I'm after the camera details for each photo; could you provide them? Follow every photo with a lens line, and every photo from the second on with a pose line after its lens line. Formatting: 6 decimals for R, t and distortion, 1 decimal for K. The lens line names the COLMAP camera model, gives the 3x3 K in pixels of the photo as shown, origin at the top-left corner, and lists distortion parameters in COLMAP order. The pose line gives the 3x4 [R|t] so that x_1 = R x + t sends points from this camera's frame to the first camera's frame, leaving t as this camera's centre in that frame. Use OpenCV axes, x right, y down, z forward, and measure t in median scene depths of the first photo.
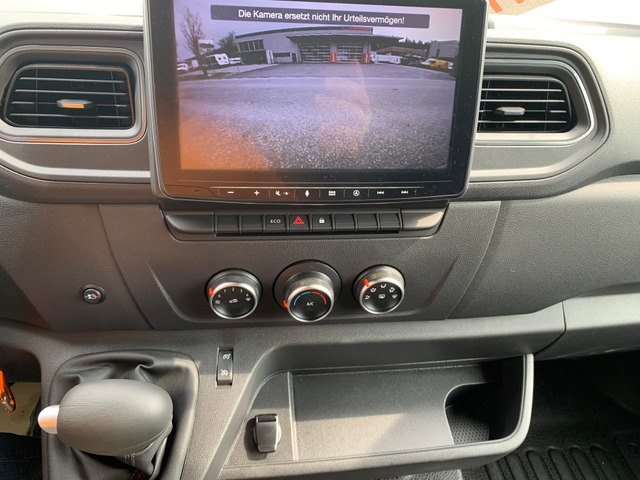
lens RADIAL K [[485.8, 0, 317.6], [0, 485.8, 233.3], [0, 0, 1]] dist [0.036233, -0.044487]
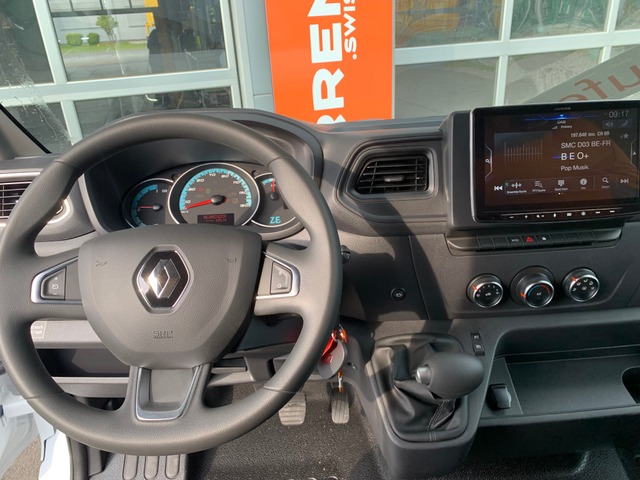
lens RADIAL K [[485.8, 0, 324.1], [0, 485.8, 238.6], [0, 0, 1]] dist [0.036233, -0.044487]
pose [[0.993103, -0.064935, -0.097624, -0.528418], [0.048948, 0.986217, -0.158053, 0.184204], [0.106542, 0.152185, 0.982593, -0.620032]]
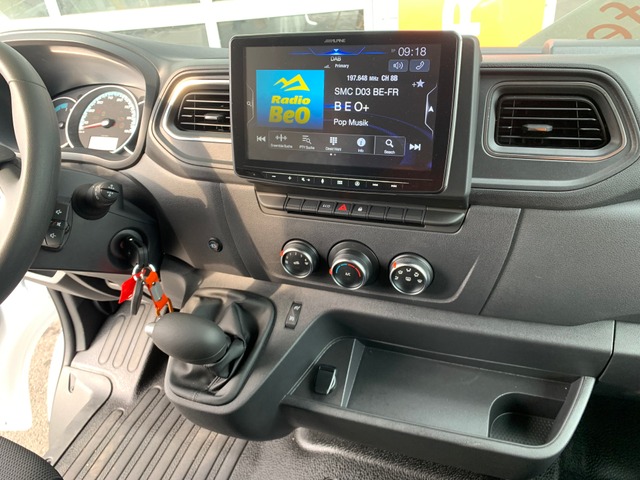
lens RADIAL K [[485.8, 0, 320.0], [0, 485.8, 238.2], [0, 0, 1]] dist [0.036233, -0.044487]
pose [[0.889269, 0.119531, -0.441490, 0.471157], [-0.136886, 0.990558, -0.007534, 0.070960], [0.436421, 0.067133, 0.897235, -0.184199]]
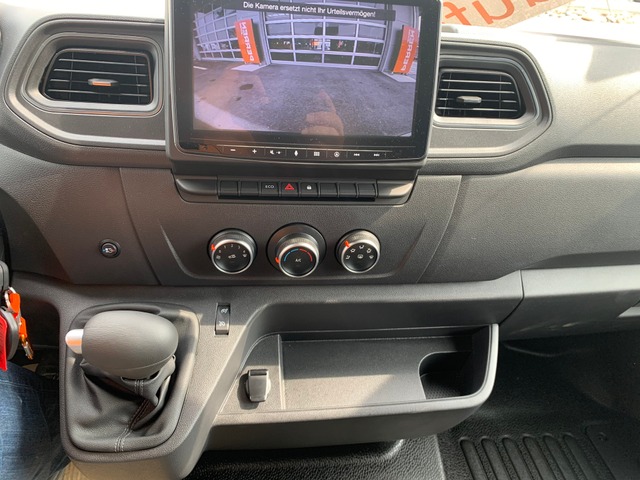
lens RADIAL K [[485.8, 0, 319.8], [0, 485.8, 234.4], [0, 0, 1]] dist [0.036233, -0.044487]
pose [[0.999760, 0.015064, 0.015932, 0.016719], [-0.014165, 0.998381, -0.055091, 0.146384], [-0.016736, 0.054852, 0.998354, -0.161247]]
